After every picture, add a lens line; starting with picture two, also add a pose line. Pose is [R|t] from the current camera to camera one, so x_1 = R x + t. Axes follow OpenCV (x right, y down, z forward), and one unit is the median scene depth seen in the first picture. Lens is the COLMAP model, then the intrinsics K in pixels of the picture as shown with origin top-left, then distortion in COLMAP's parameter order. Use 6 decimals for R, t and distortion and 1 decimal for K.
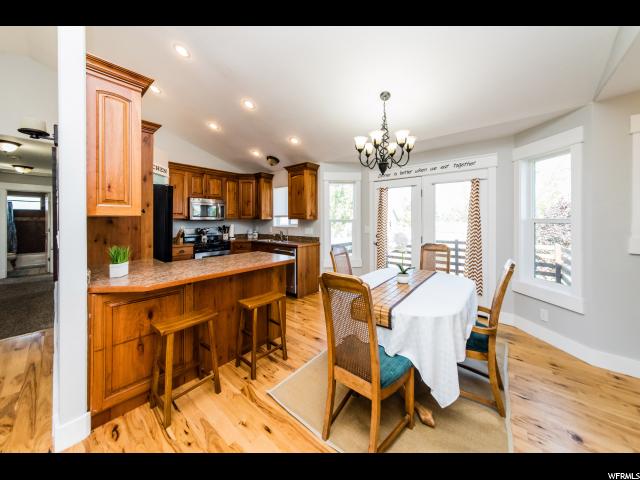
lens RADIAL K [[224.9, 0, 319.6], [0, 224.9, 222.7], [0, 0, 1]] dist [0.006064, 0.000092]
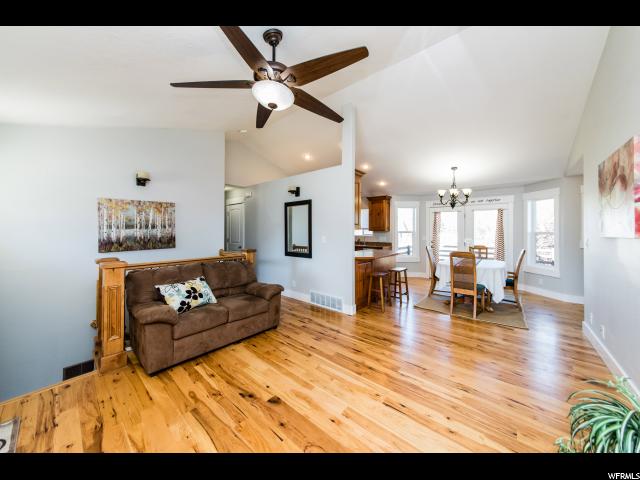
lens RADIAL K [[224.9, 0, 308.9], [0, 224.9, 229.8], [0, 0, 1]] dist [0.006064, 0.000092]
pose [[0.998898, 0.006037, -0.046552, -0.643073], [-0.006979, 0.999774, -0.020089, 0.011873], [0.046420, 0.020392, 0.998714, -0.735489]]
